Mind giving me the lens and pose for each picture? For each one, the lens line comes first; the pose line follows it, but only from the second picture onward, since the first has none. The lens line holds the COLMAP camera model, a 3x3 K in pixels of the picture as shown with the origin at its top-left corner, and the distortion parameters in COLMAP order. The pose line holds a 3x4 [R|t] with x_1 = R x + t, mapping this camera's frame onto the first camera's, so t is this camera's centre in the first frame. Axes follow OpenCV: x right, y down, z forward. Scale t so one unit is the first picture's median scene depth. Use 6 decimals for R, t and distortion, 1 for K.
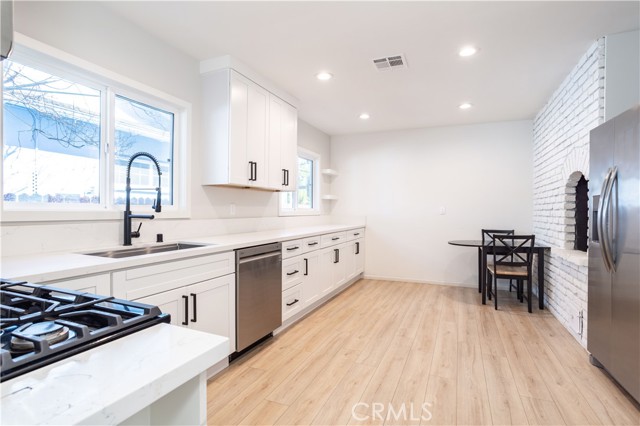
lens RADIAL K [[316.5, 0, 322.5], [0, 316.5, 210.8], [0, 0, 1]] dist [-0.031767, 0.002390]
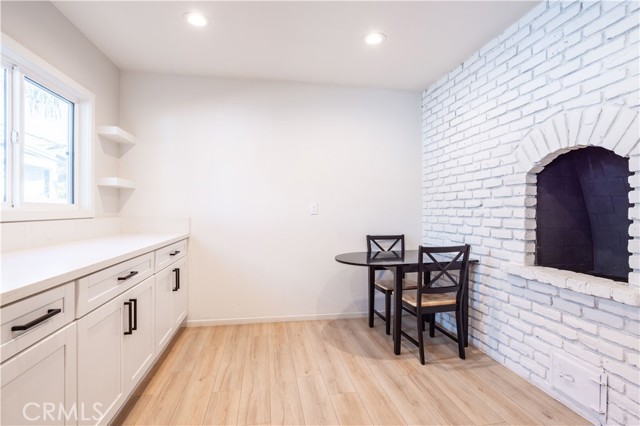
lens RADIAL K [[316.5, 0, 320.8], [0, 316.5, 210.5], [0, 0, 1]] dist [-0.031767, 0.002390]
pose [[0.836057, -0.000844, 0.548641, 0.037044], [0.000507, 1.000000, 0.000766, 0.002697], [-0.548642, -0.000362, 0.836058, 0.677535]]
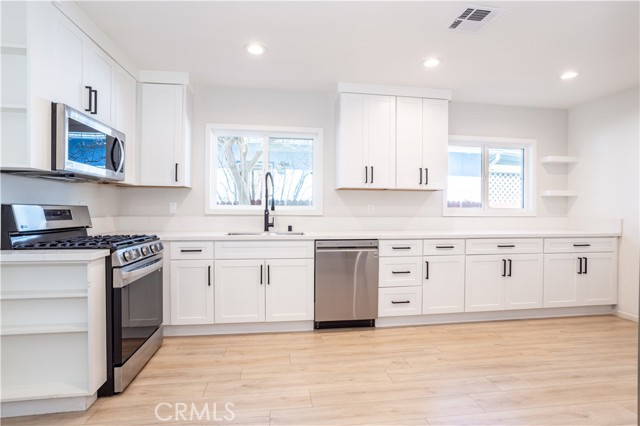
lens RADIAL K [[316.5, 0, 322.8], [0, 316.5, 213.0], [0, 0, 1]] dist [-0.031767, 0.002390]
pose [[0.530466, 0.009035, -0.847658, 0.603598], [-0.005845, 0.999958, 0.007001, 0.002261], [0.847686, 0.001241, 0.530496, 0.254172]]
